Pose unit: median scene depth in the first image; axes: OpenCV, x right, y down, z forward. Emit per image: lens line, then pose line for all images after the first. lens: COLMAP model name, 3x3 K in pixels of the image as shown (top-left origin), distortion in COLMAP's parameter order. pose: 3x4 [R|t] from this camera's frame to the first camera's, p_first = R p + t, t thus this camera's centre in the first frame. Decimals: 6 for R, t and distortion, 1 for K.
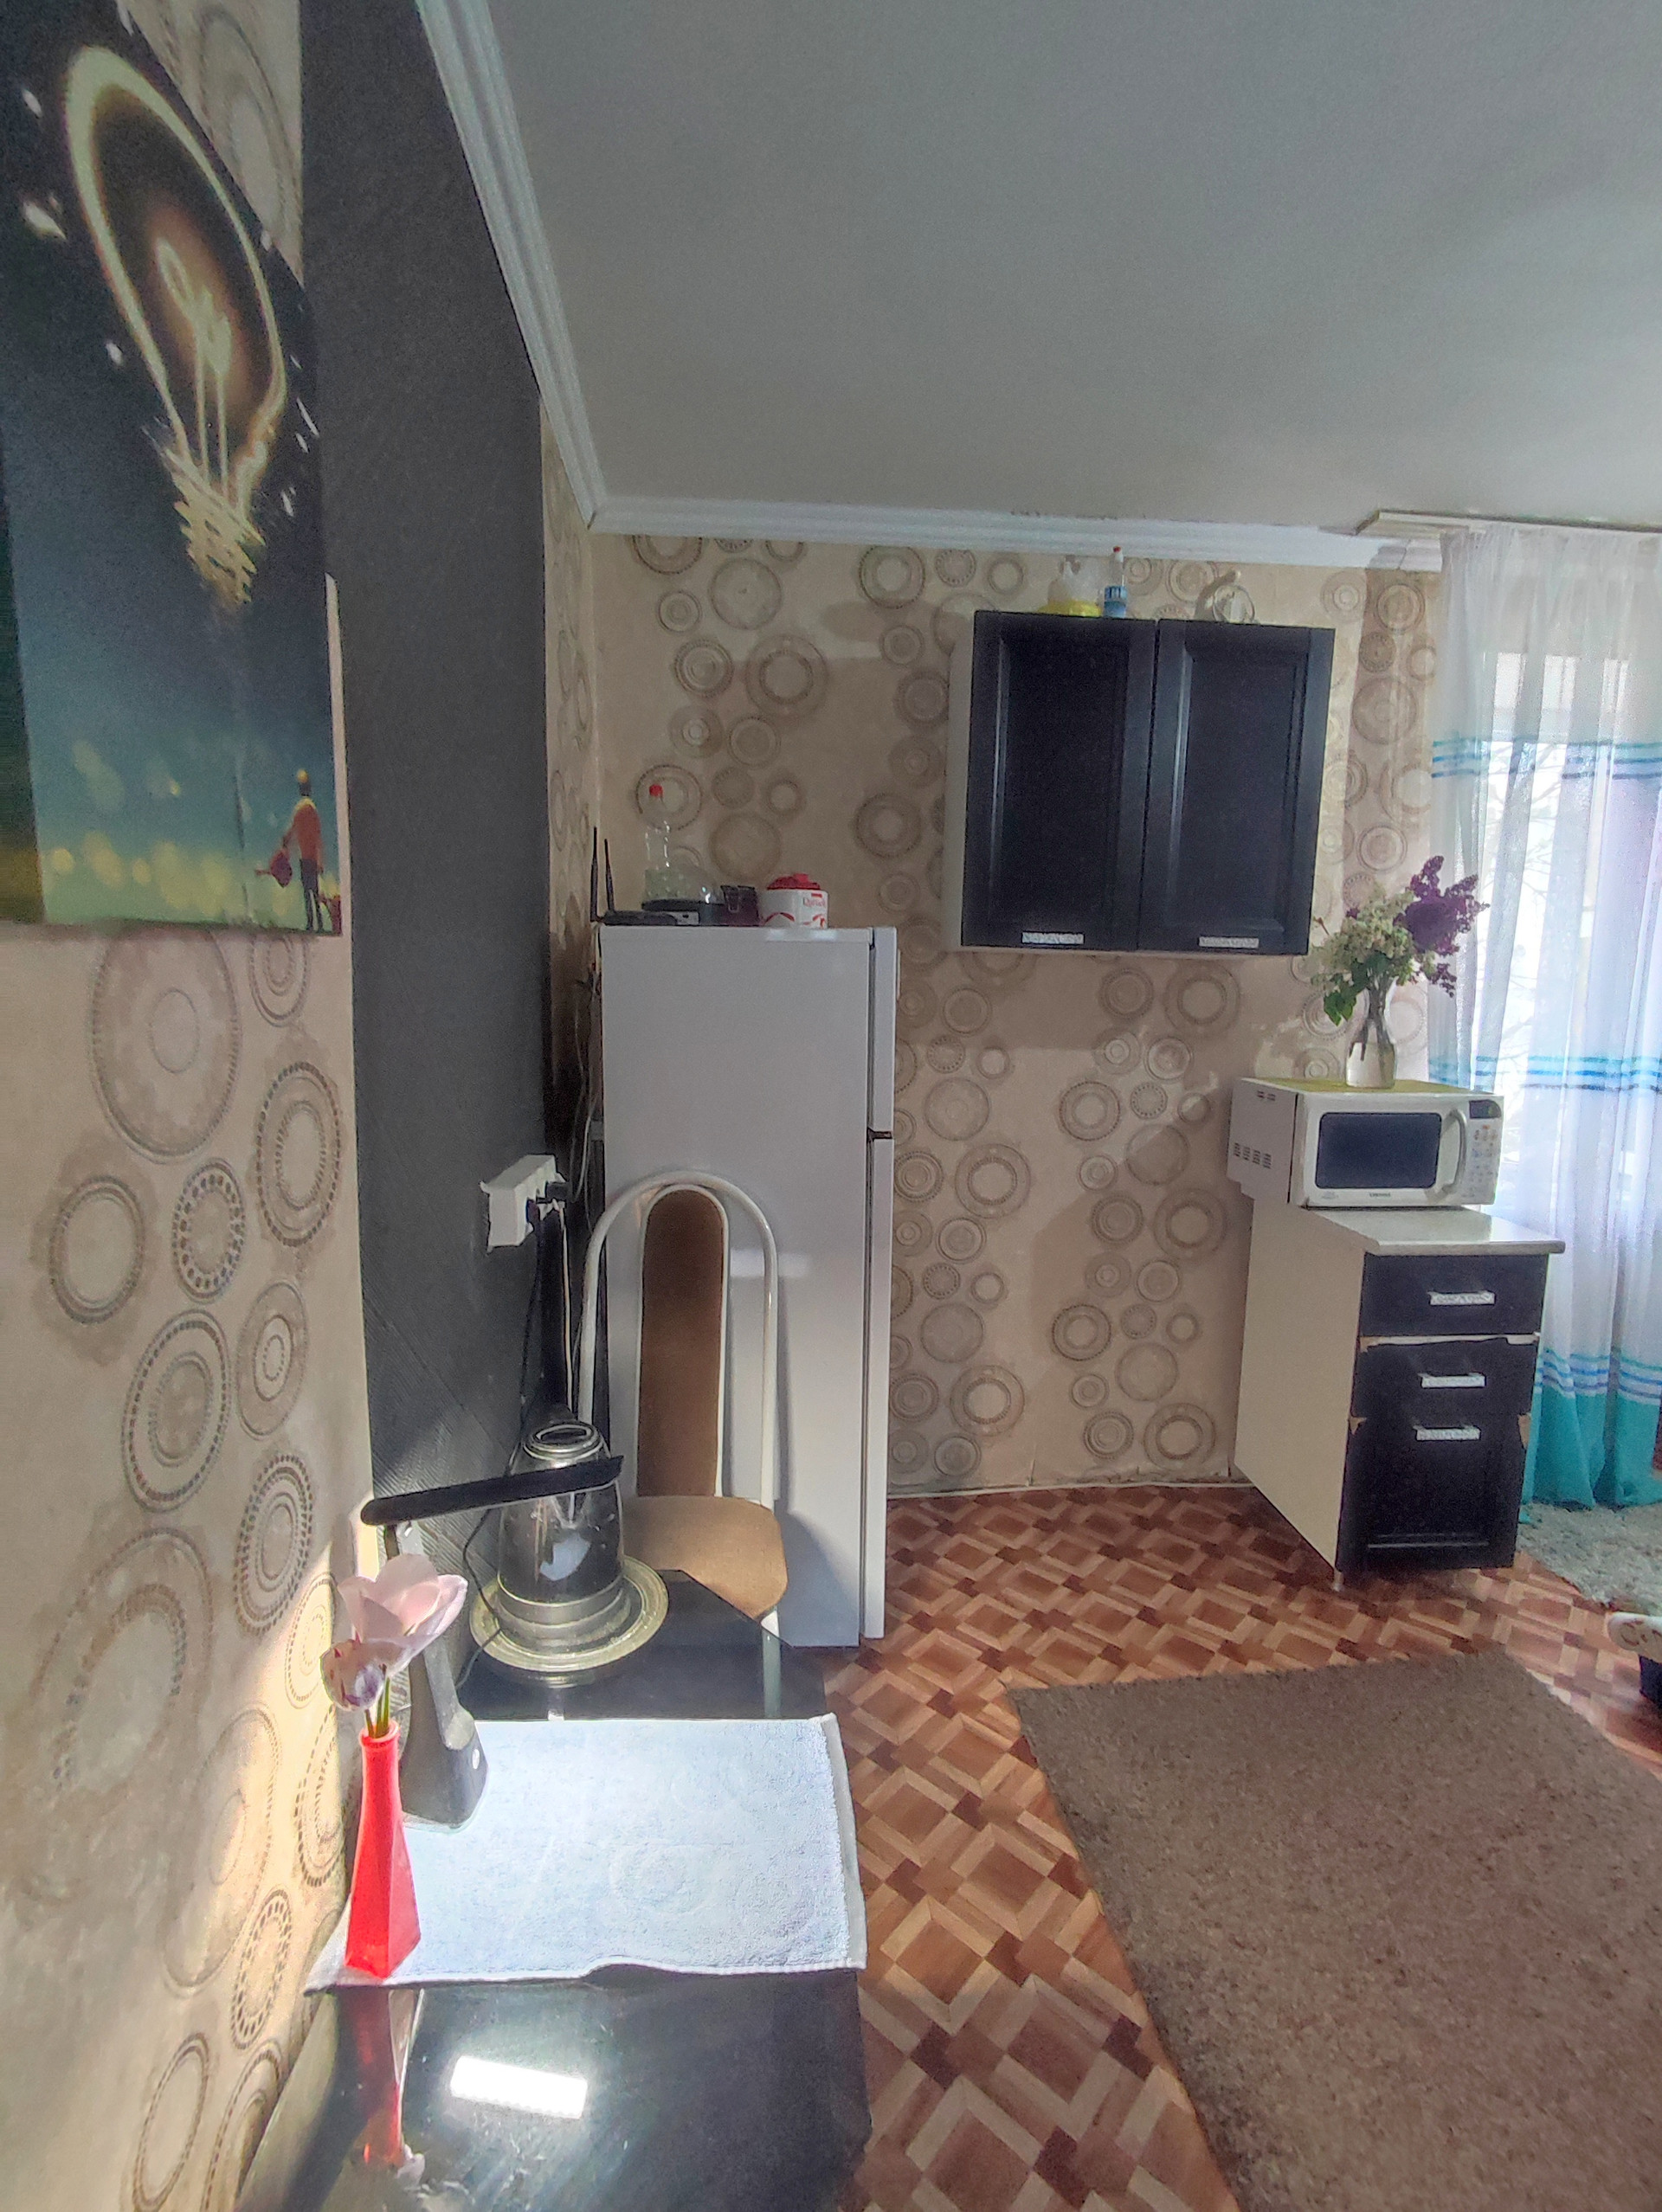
lens RADIAL K [[1004.0, 0, 825.5], [0, 1004.0, 1112.9], [0, 0, 1]] dist [-0.003041, -0.002198]
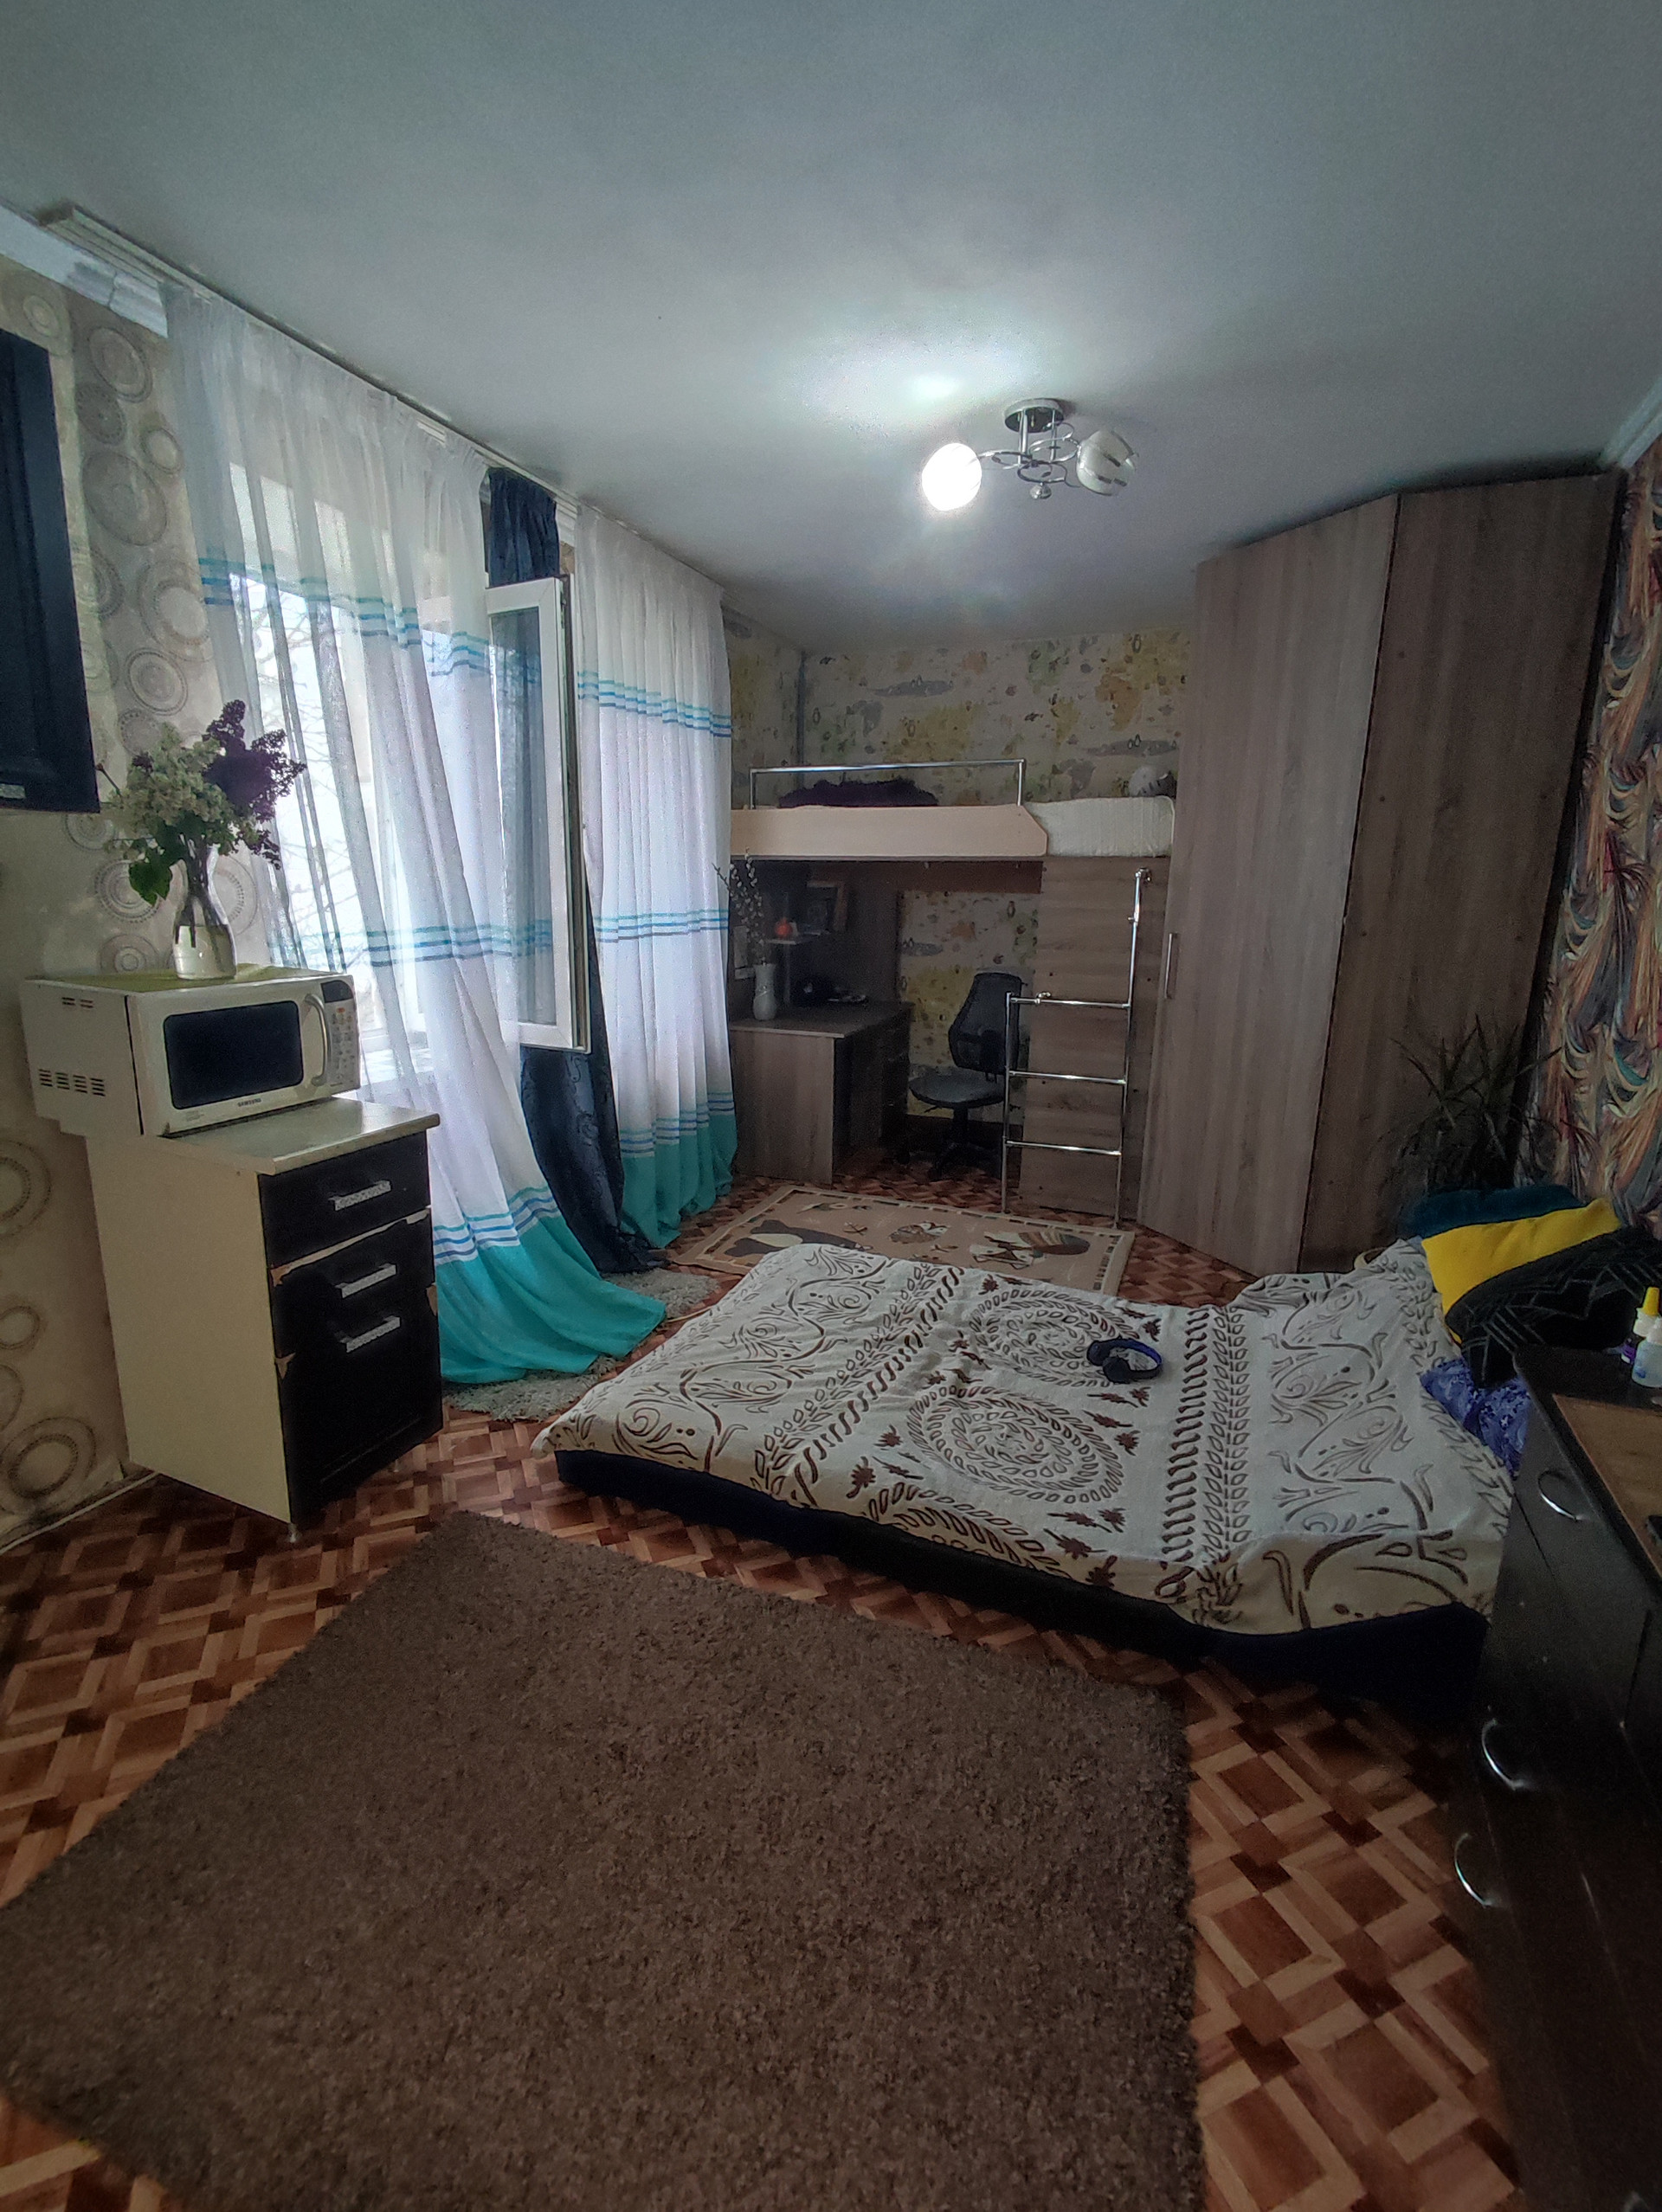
lens RADIAL K [[1004.0, 0, 814.8], [0, 1004.0, 1111.2], [0, 0, 1]] dist [-0.003041, -0.002198]
pose [[0.446329, -0.206655, 0.870680, 0.013995], [0.092856, 0.978413, 0.184625, -0.026059], [-0.890038, -0.001555, 0.455883, 0.173228]]
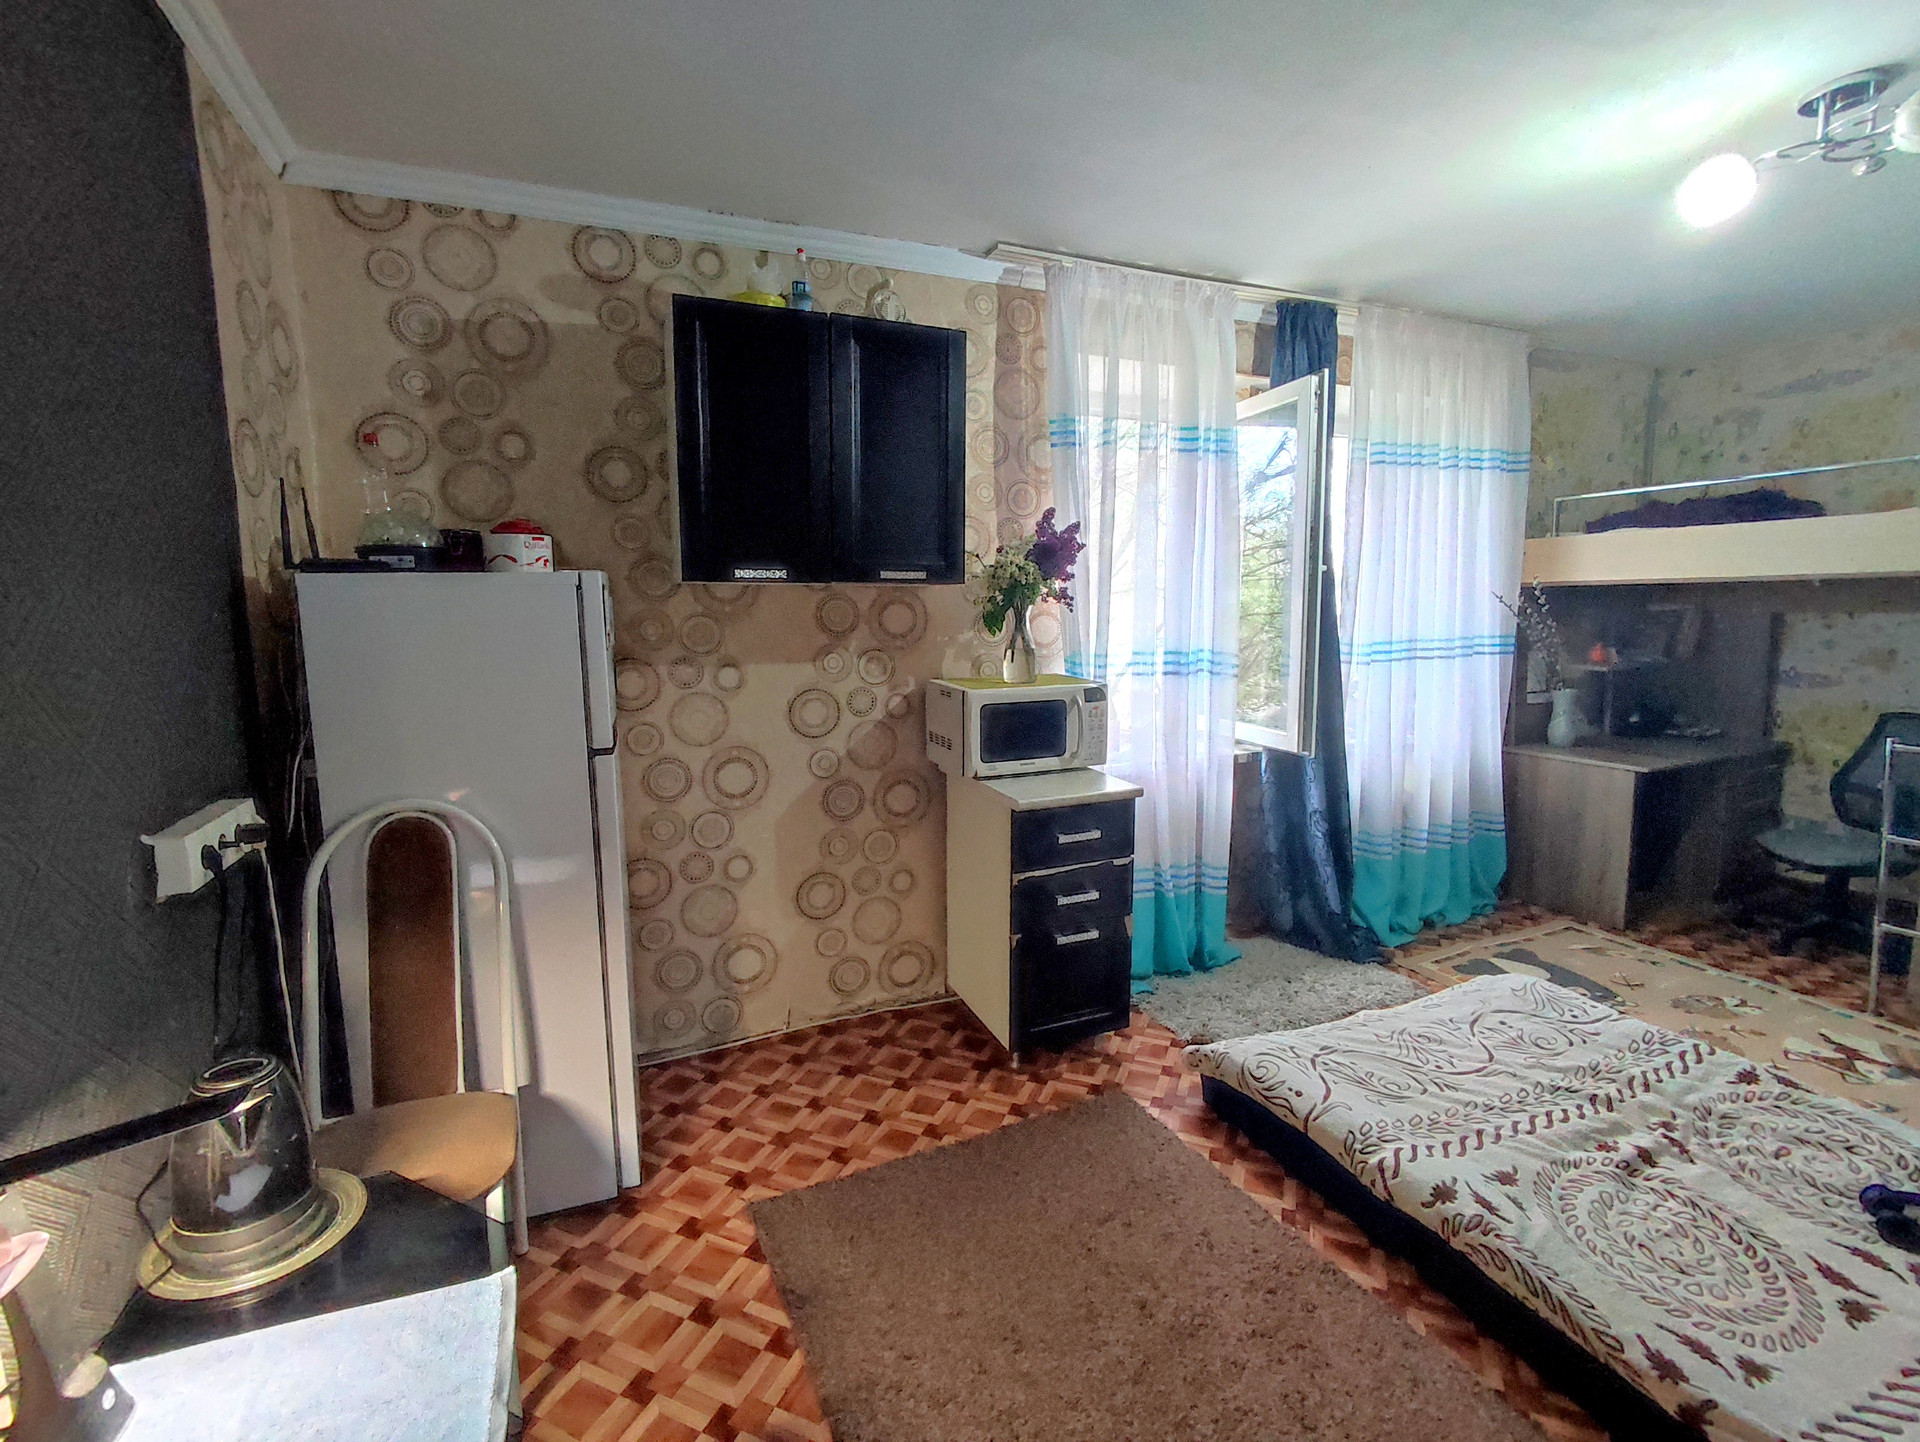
lens RADIAL K [[871.3, 0, 955.0], [0, 871.3, 710.6], [0, 0, 1]] dist [-0.003041, -0.002198]
pose [[0.946421, -0.064030, 0.316523, 0.106011], [0.062374, 0.997934, 0.015372, -0.012197], [-0.316853, 0.005195, 0.948460, -0.059013]]
